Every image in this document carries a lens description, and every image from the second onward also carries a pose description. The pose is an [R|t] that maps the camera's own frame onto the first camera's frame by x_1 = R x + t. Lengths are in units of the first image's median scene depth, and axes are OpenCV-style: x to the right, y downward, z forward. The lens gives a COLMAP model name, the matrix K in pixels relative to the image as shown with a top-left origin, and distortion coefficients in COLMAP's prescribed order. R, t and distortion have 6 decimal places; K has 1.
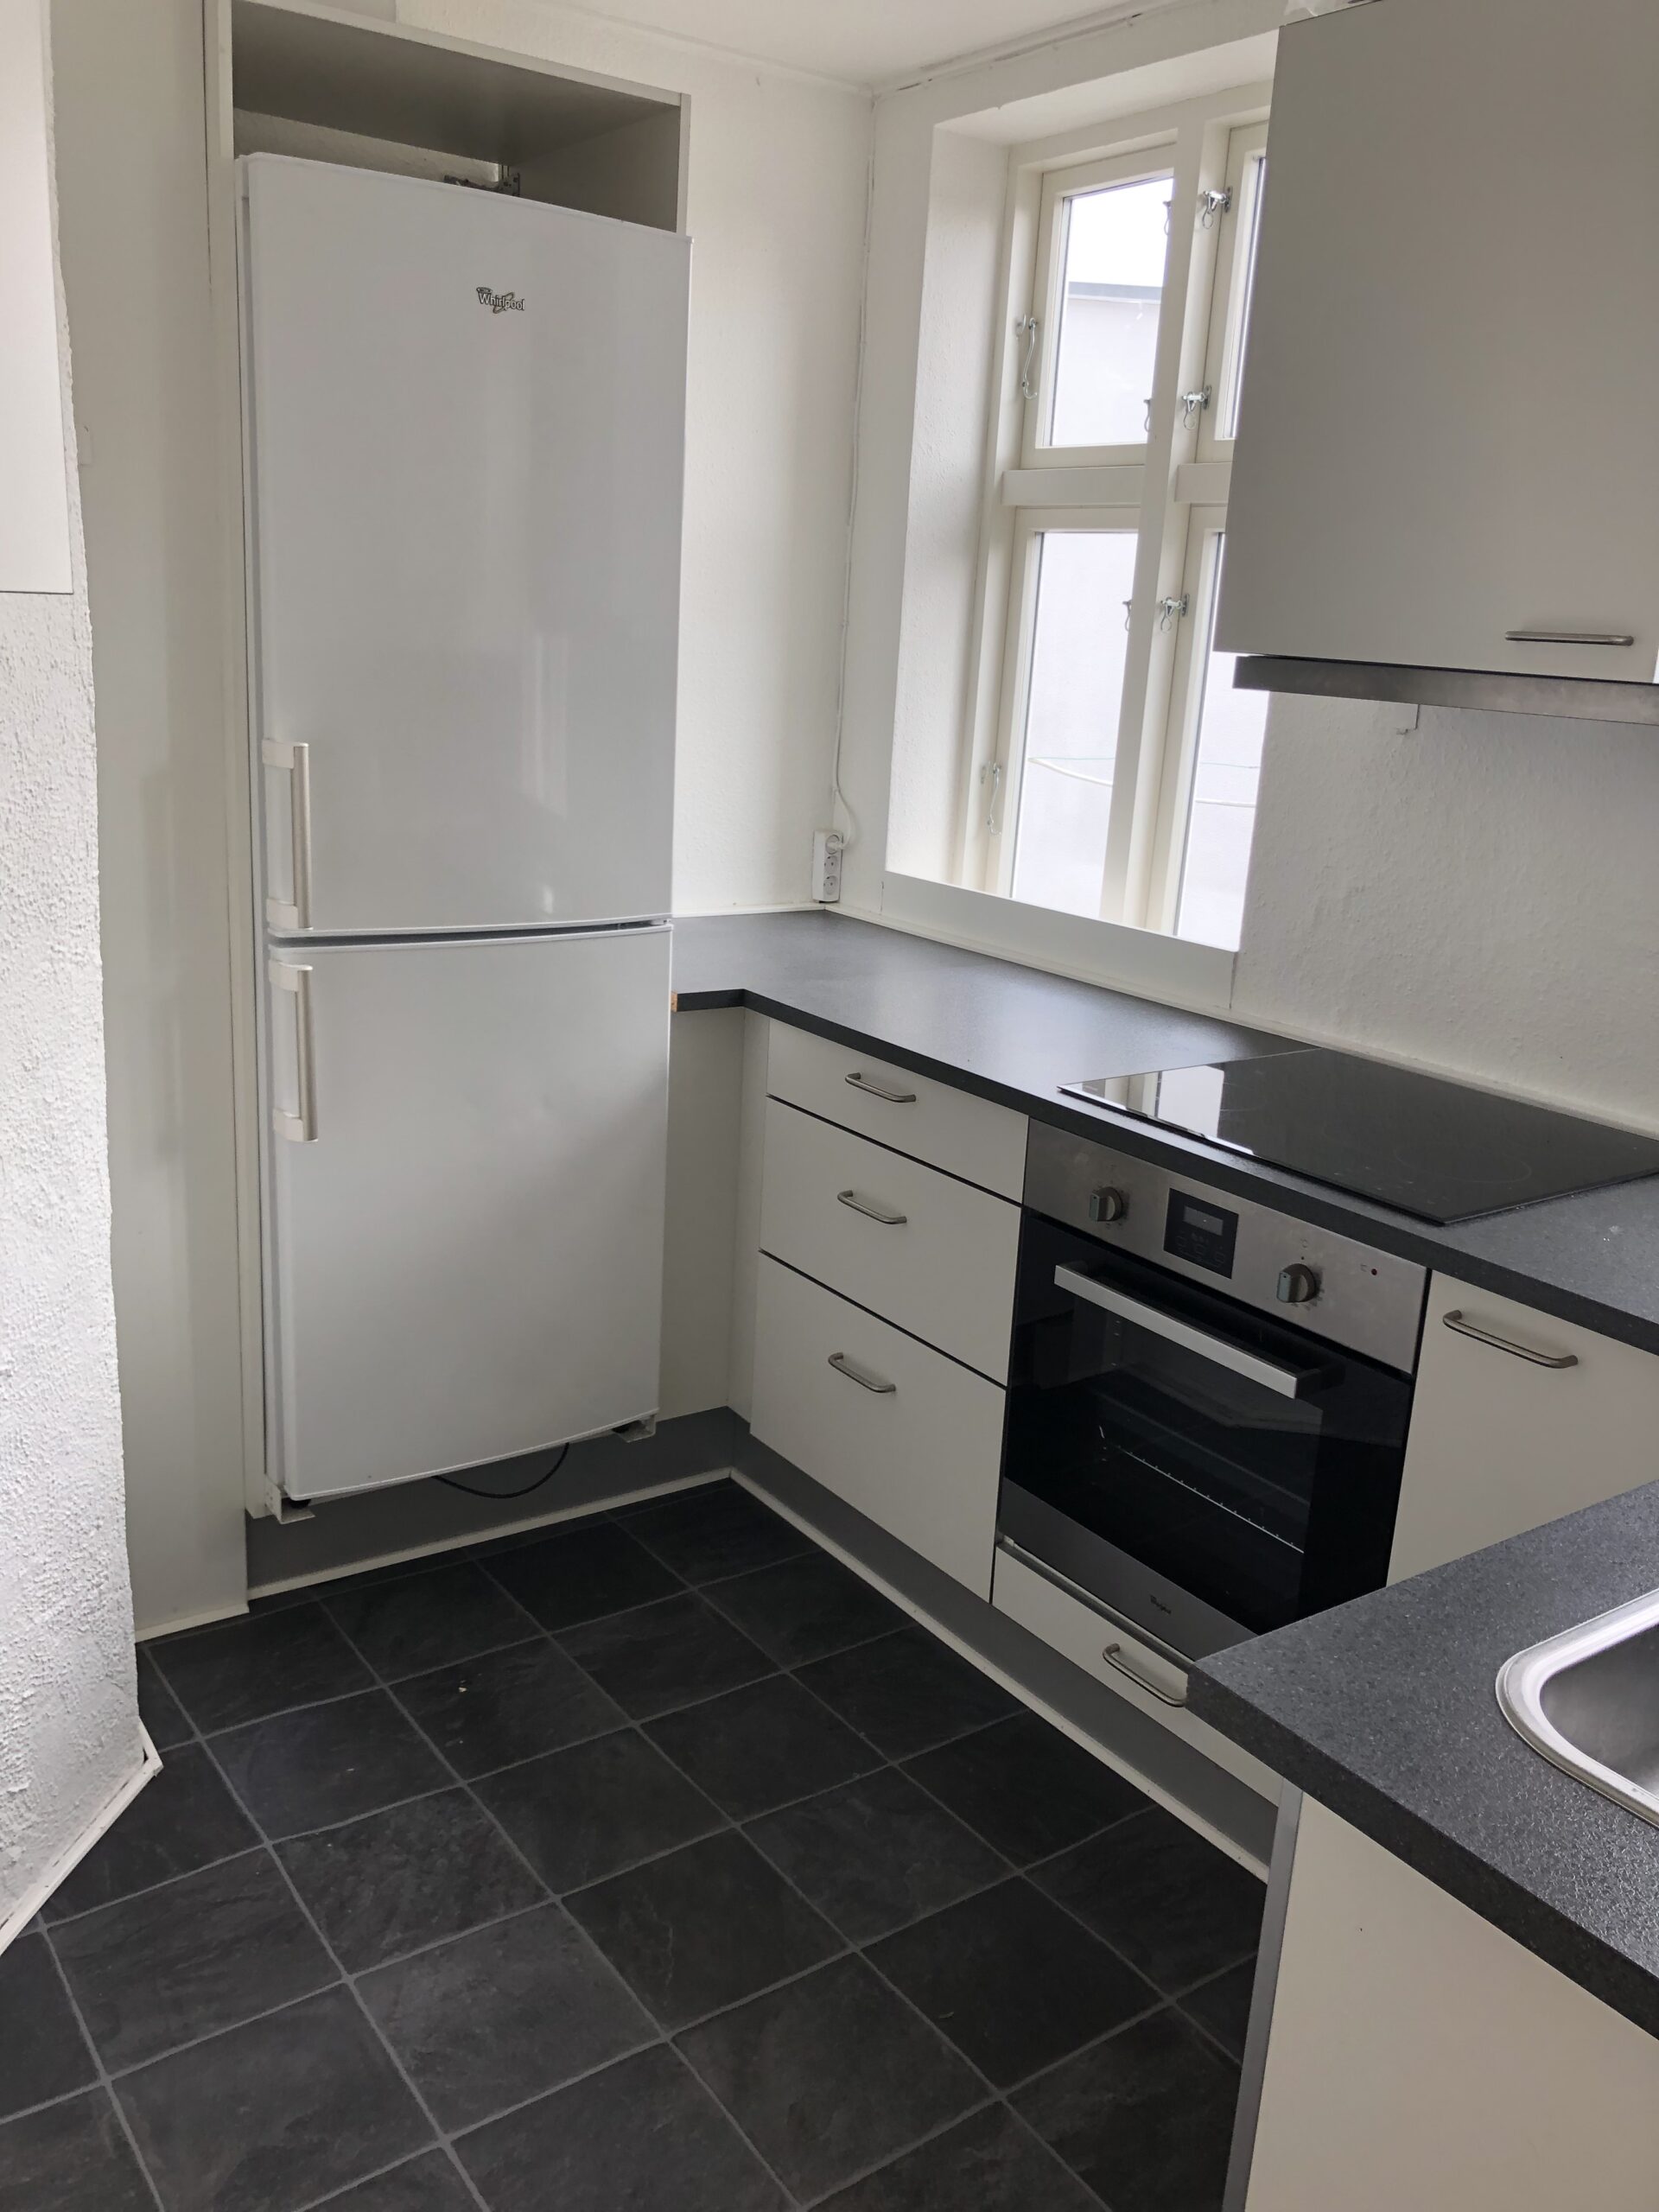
lens RADIAL K [[1836.0, 0, 828.8], [0, 1836.0, 1103.1], [0, 0, 1]] dist [0.059550, -0.042522]
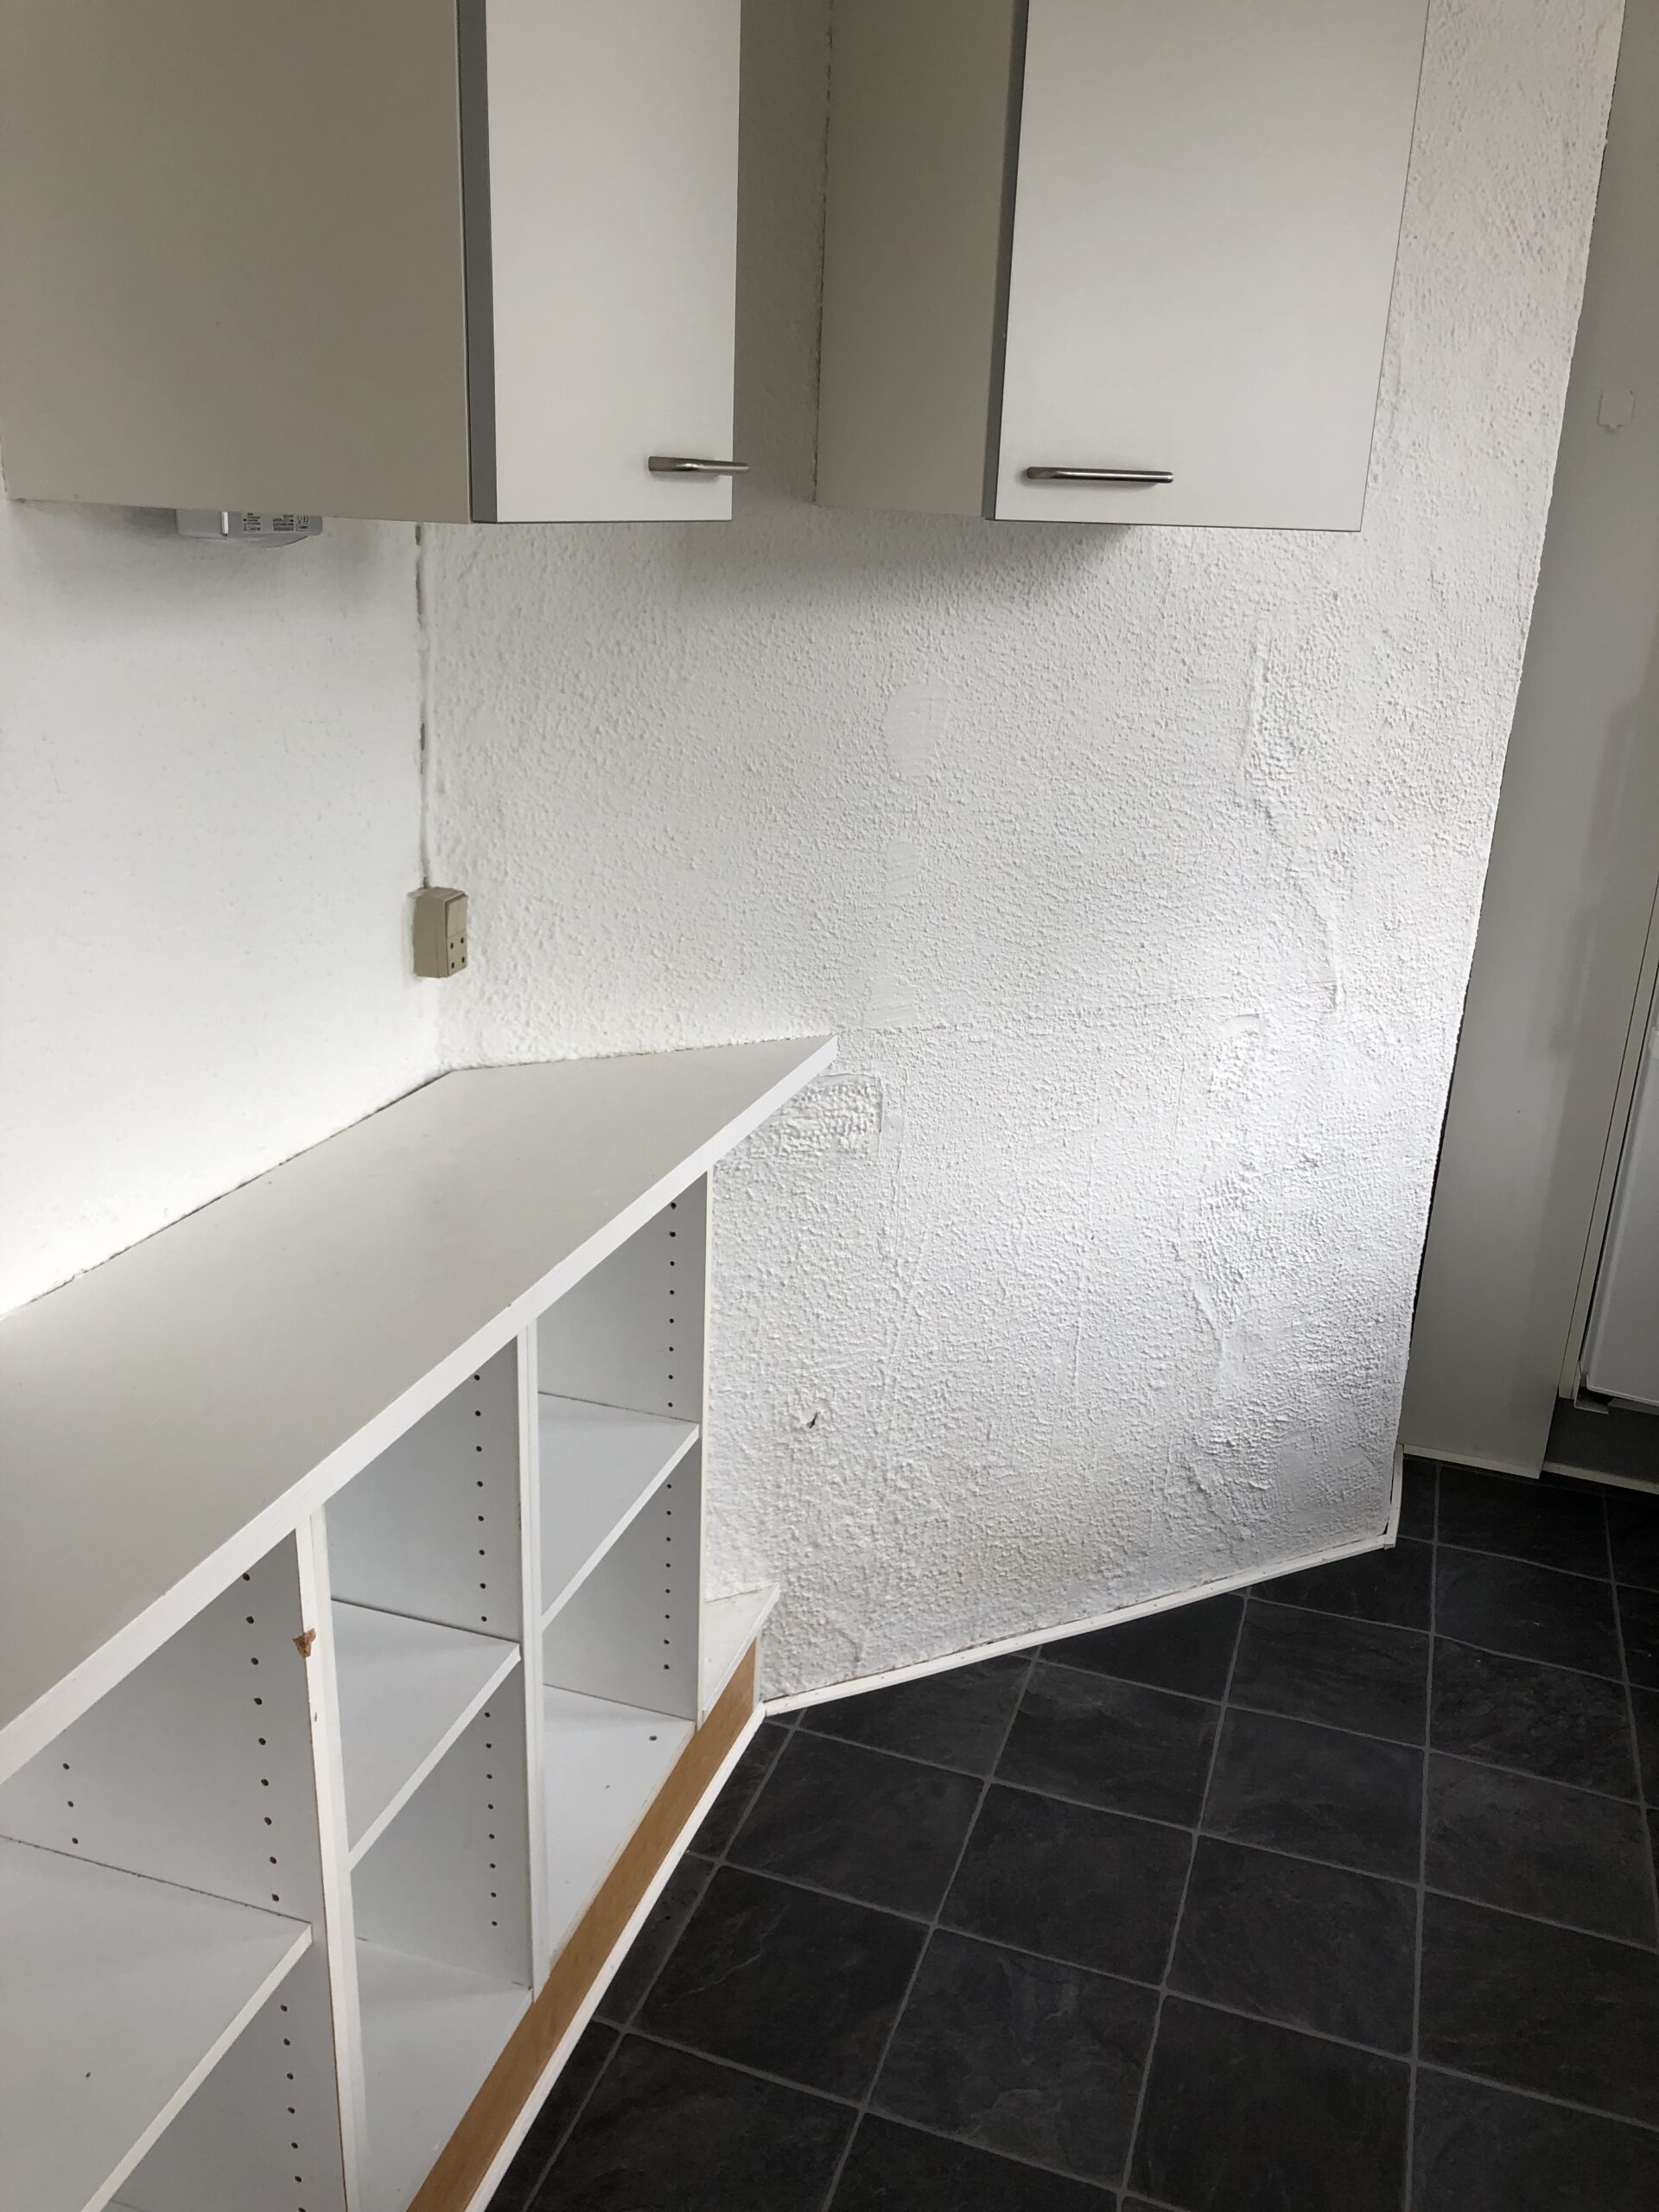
lens RADIAL K [[1836.0, 0, 834.0], [0, 1836.0, 1109.2], [0, 0, 1]] dist [0.059550, -0.042522]
pose [[0.594292, 0.238775, -0.767987, 0.306636], [-0.225613, 0.966064, 0.125772, 0.025430], [0.771956, 0.098523, 0.627995, -0.044422]]
